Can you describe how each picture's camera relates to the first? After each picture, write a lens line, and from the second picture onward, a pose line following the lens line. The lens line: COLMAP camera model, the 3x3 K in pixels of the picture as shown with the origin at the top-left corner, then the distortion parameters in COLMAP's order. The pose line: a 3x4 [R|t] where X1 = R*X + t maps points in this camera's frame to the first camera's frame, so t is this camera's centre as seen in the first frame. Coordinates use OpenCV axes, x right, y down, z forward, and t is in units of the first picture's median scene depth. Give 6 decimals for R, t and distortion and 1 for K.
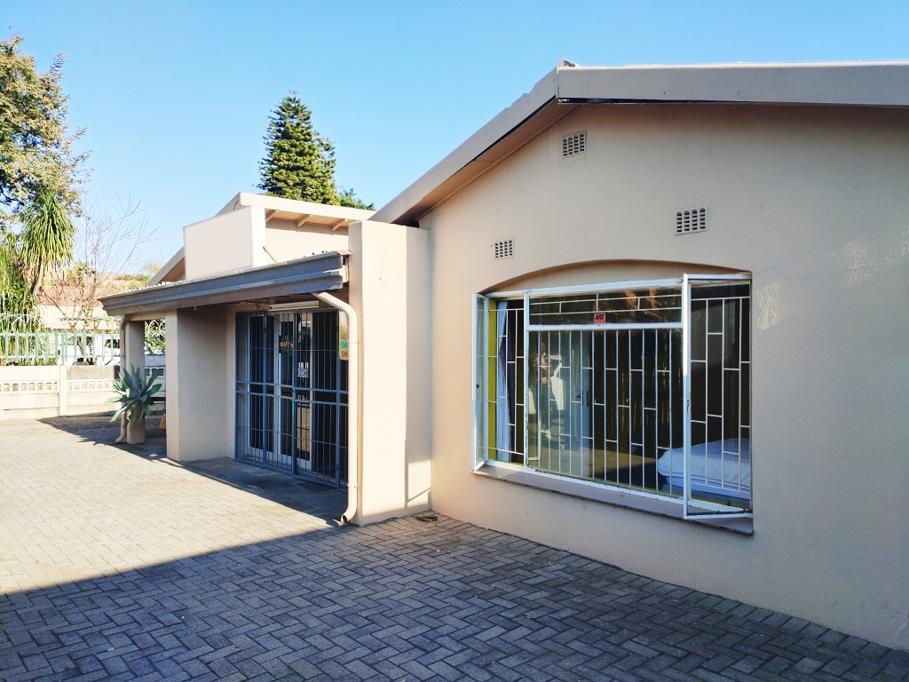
lens RADIAL K [[680.0, 0, 451.2], [0, 680.0, 338.2], [0, 0, 1]] dist [0.095542, -0.116395]
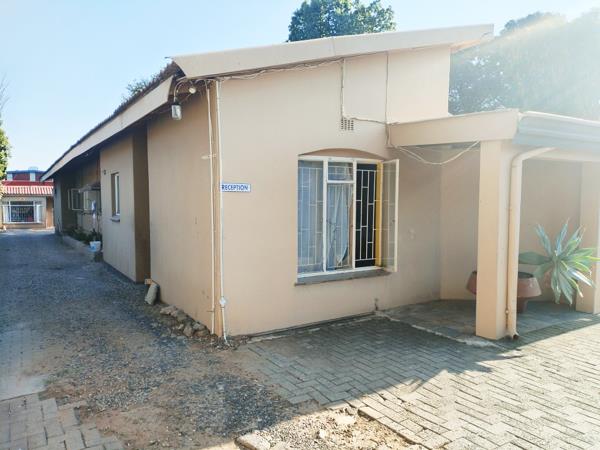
lens RADIAL K [[448.8, 0, 297.8], [0, 448.8, 223.1], [0, 0, 1]] dist [0.095542, -0.116395]
pose [[0.129793, -0.038827, 0.990781, -0.945693], [-0.004686, 0.999198, 0.039771, 0.045963], [-0.991530, -0.009804, 0.129507, 0.956190]]
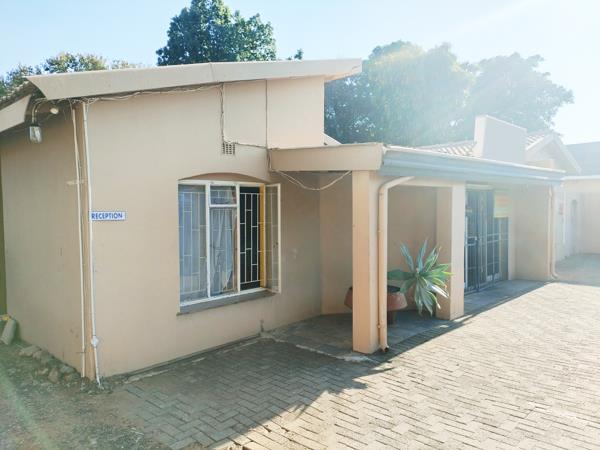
lens RADIAL K [[448.8, 0, 297.8], [0, 448.8, 223.1], [0, 0, 1]] dist [0.095542, -0.116395]
pose [[-0.120165, -0.021312, 0.992525, -0.946493], [0.010384, 0.999688, 0.022722, 0.003203], [-0.992700, 0.013037, -0.119906, 0.947944]]
